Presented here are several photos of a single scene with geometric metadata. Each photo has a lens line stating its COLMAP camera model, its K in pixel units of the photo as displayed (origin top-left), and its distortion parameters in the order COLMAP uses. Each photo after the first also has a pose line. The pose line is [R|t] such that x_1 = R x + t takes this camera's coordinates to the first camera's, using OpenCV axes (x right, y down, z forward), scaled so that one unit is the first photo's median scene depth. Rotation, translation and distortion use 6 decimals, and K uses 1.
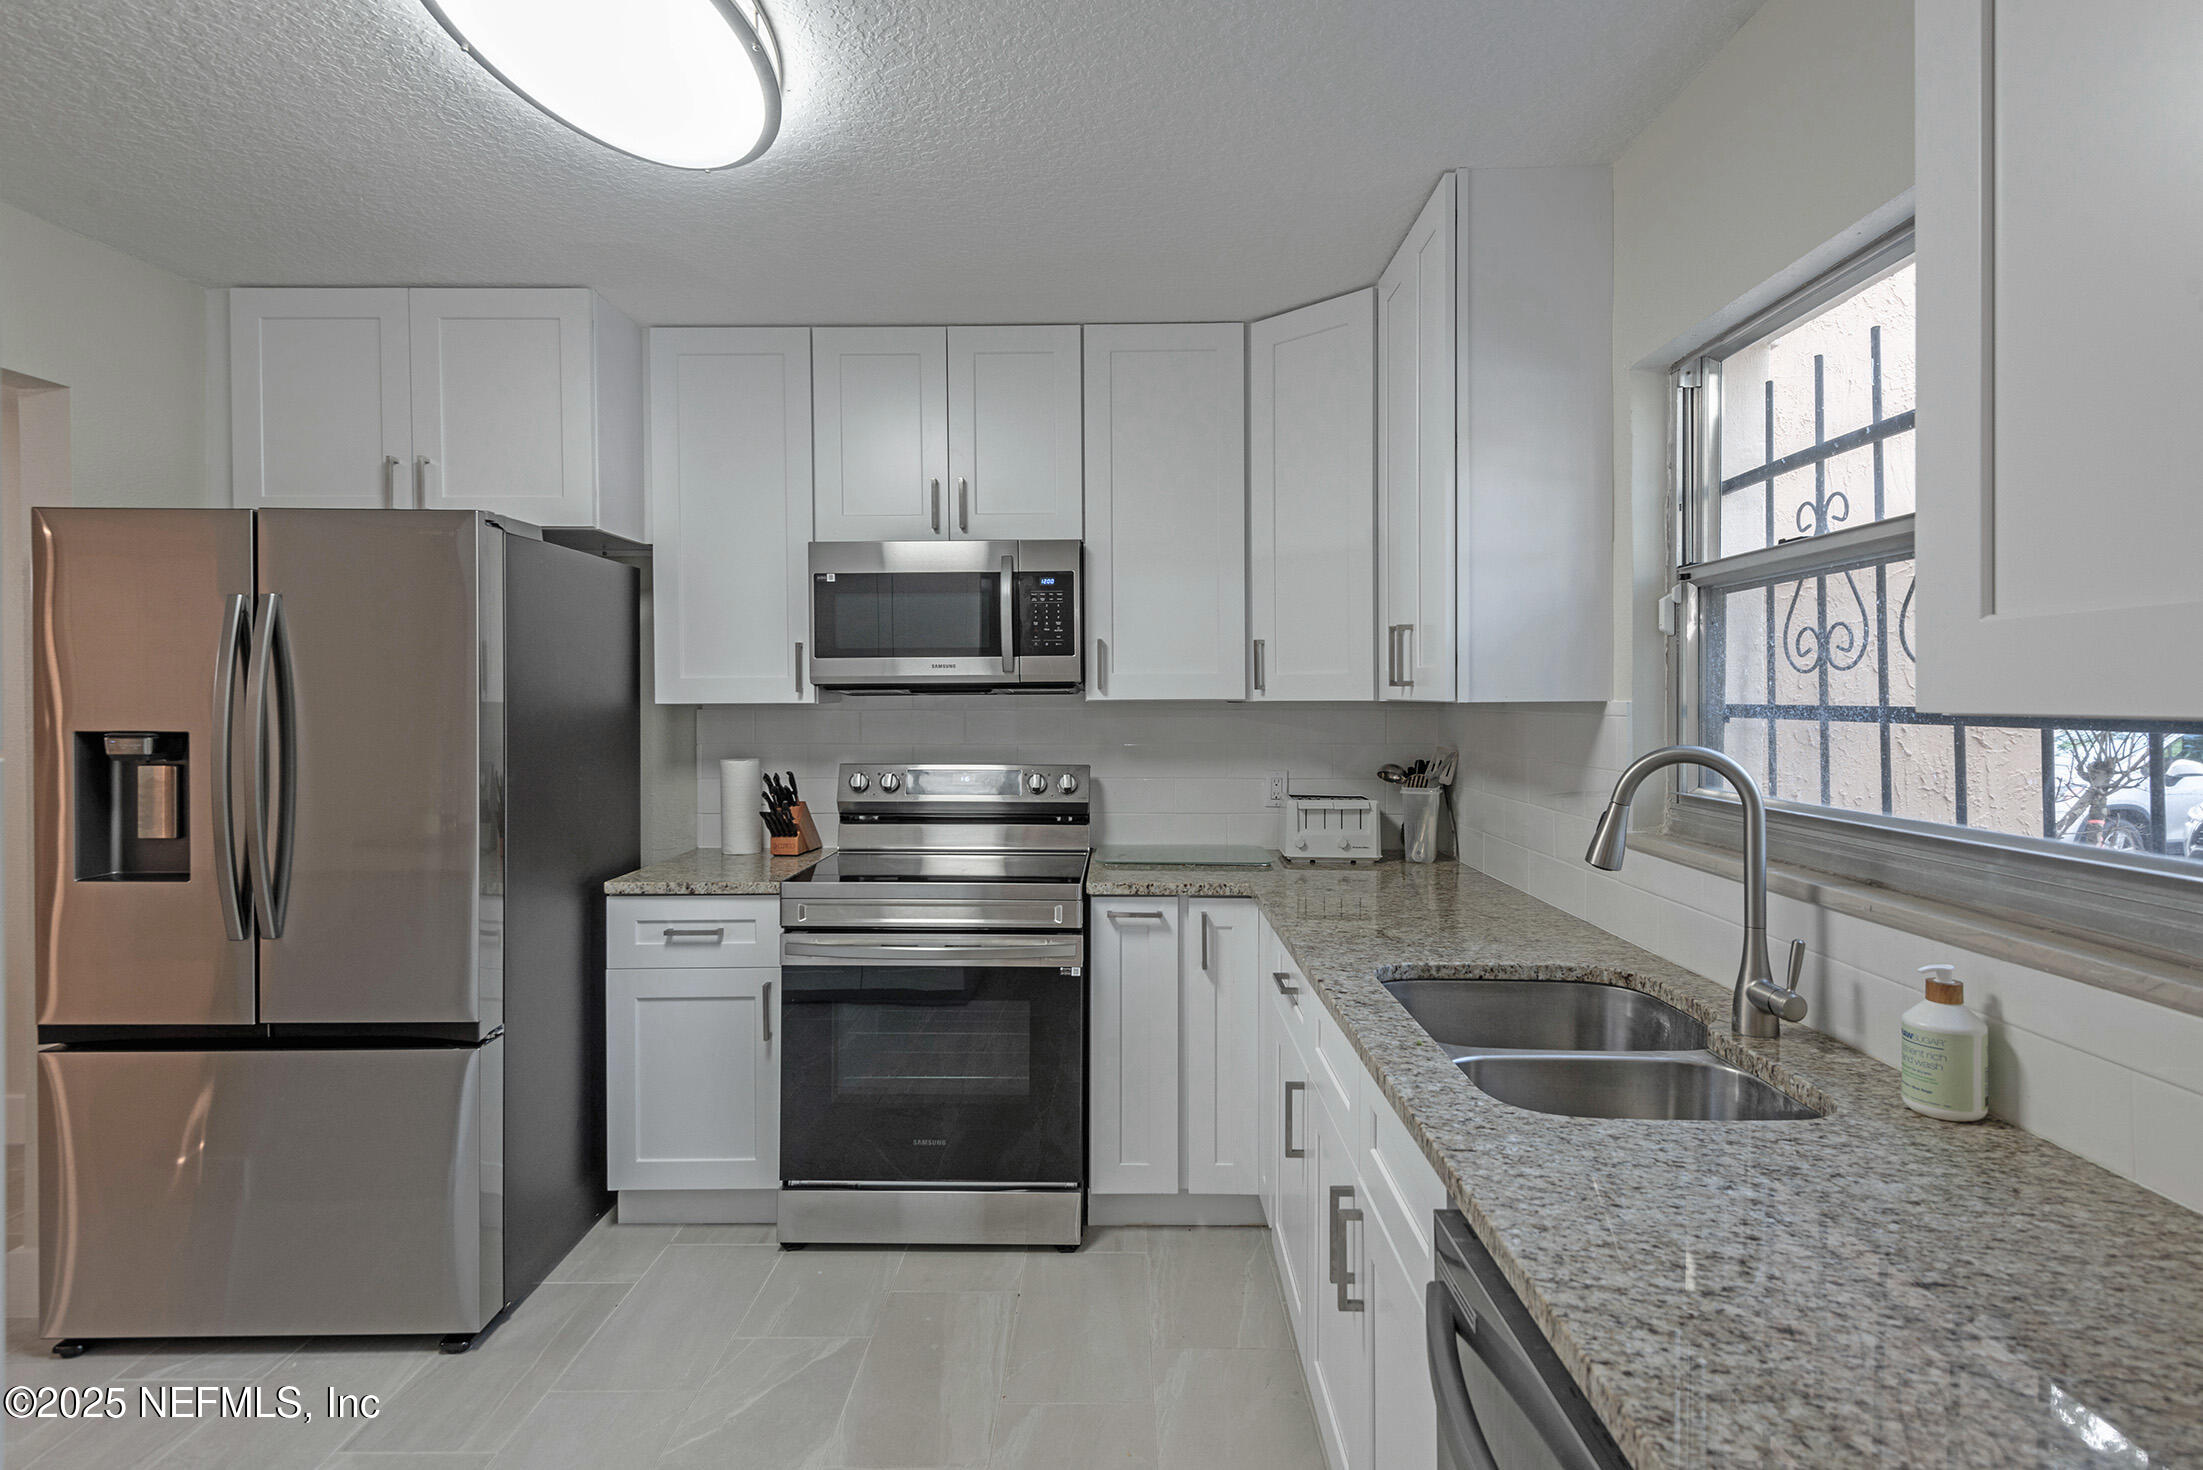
lens RADIAL K [[1138.7, 0, 1109.5], [0, 1138.7, 704.9], [0, 0, 1]] dist [0.024701, -0.000381]
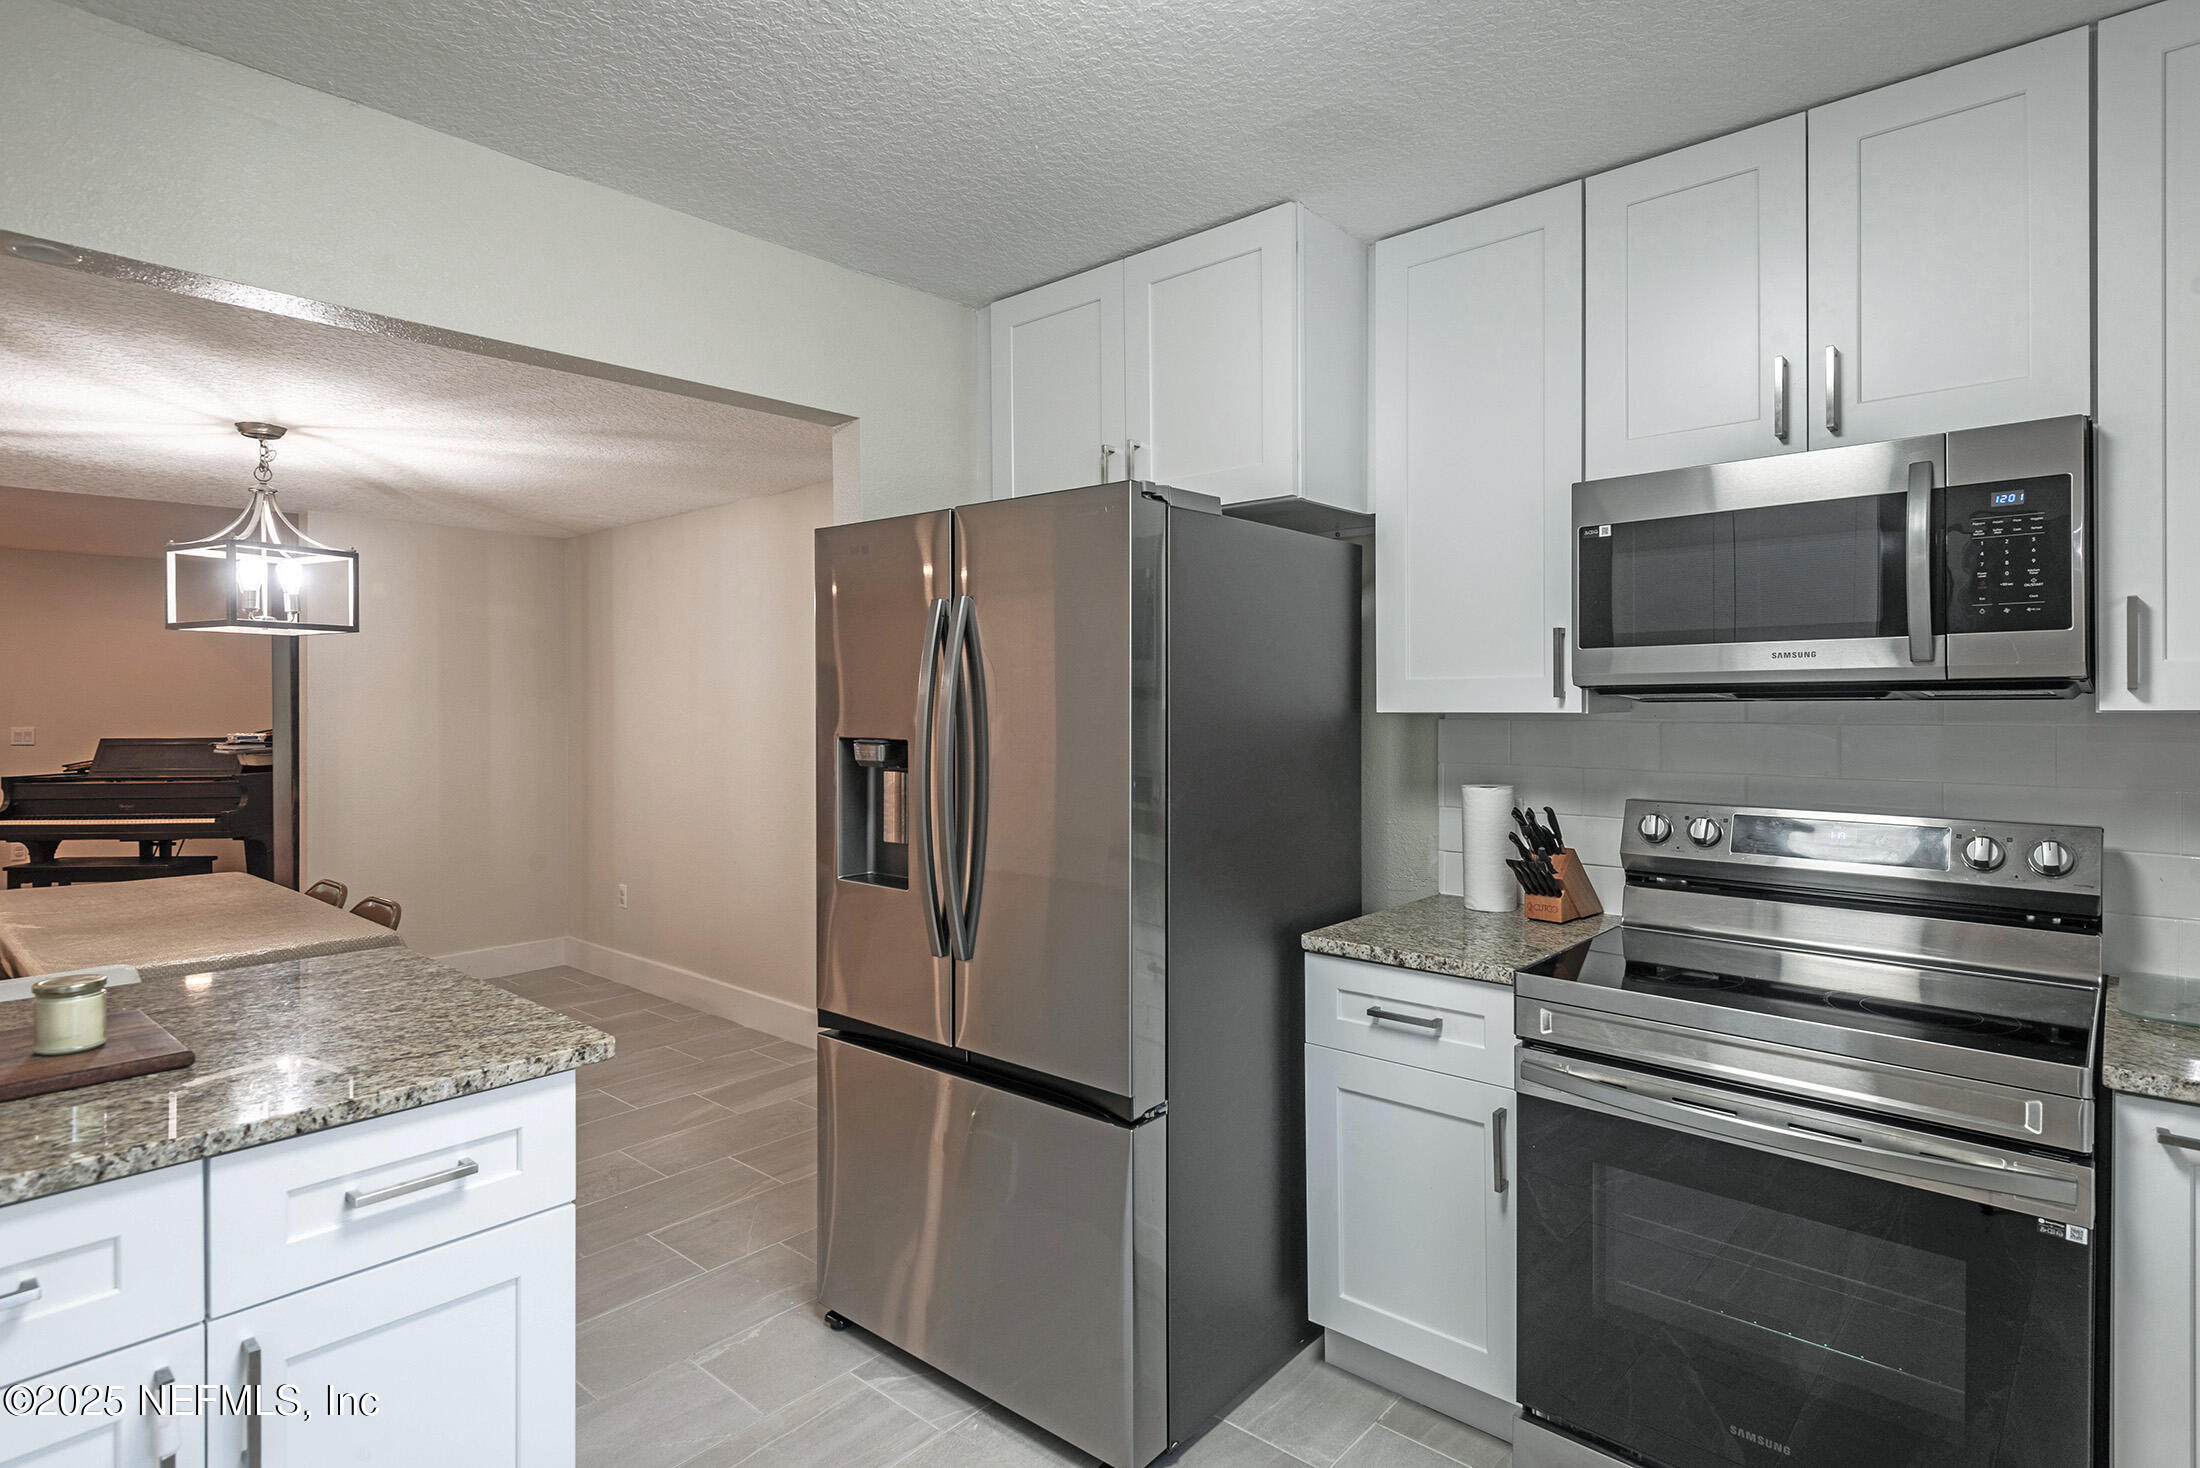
lens RADIAL K [[1099.0, 0, 1141.0], [0, 1099.0, 710.5], [0, 0, 1]] dist [0.037530, -0.022098]
pose [[0.758173, 0.004781, -0.652036, -0.020615], [-0.003116, 0.999988, 0.003710, -0.005084], [0.652046, -0.000781, 0.758179, 0.314186]]
